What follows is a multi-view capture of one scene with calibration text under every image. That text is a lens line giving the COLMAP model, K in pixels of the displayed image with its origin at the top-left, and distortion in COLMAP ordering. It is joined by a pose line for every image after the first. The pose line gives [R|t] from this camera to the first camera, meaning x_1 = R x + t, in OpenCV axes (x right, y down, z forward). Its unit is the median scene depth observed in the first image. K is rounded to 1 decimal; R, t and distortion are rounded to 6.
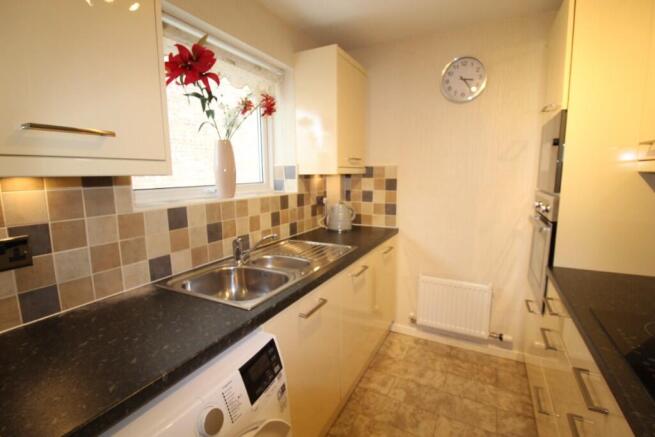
lens RADIAL K [[305.1, 0, 328.6], [0, 305.1, 216.8], [0, 0, 1]] dist [-0.012675, -0.007626]
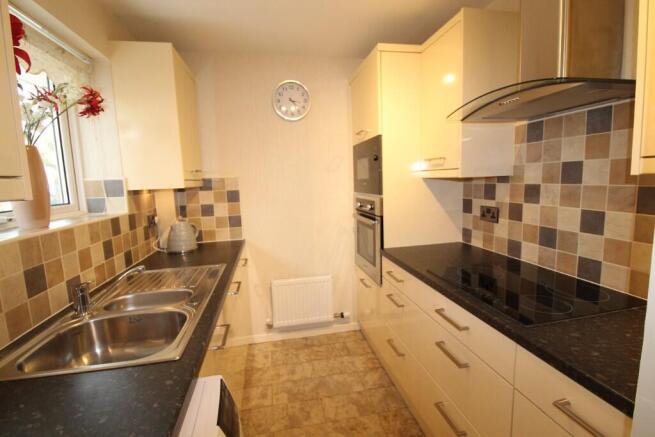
lens RADIAL K [[305.1, 0, 332.2], [0, 305.1, 216.2], [0, 0, 1]] dist [-0.012675, -0.007626]
pose [[0.770913, -0.097739, 0.629396, -0.201903], [0.119859, 0.992764, 0.007358, -0.013098], [-0.625561, 0.069767, 0.777050, 0.046196]]
